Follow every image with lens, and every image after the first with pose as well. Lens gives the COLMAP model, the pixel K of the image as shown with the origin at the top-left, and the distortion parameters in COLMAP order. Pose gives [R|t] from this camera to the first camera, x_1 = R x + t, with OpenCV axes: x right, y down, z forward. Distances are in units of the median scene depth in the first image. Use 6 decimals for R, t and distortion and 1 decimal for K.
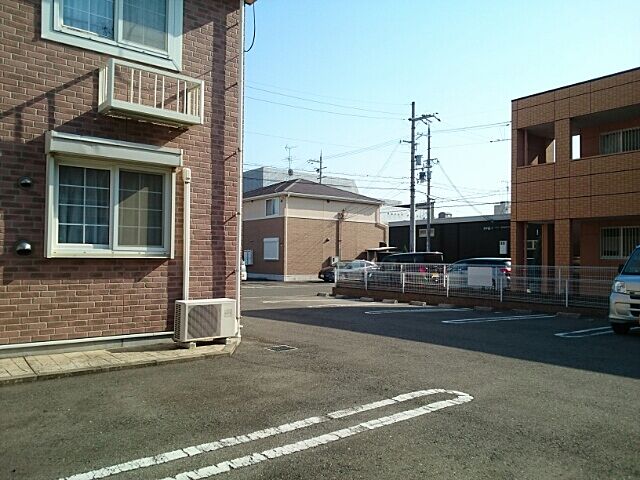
lens RADIAL K [[499.4, 0, 316.8], [0, 499.4, 258.4], [0, 0, 1]] dist [0.046651, -0.138699]
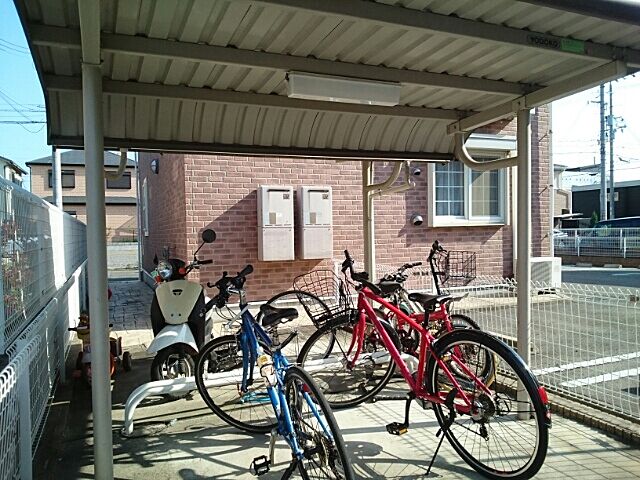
lens RADIAL K [[499.4, 0, 316.8], [0, 499.4, 258.4], [0, 0, 1]] dist [0.046651, -0.138699]
pose [[0.963439, -0.018916, -0.267258, -0.412716], [0.032707, 0.998348, 0.047242, 0.008350], [0.265923, -0.054256, 0.962466, -0.326531]]
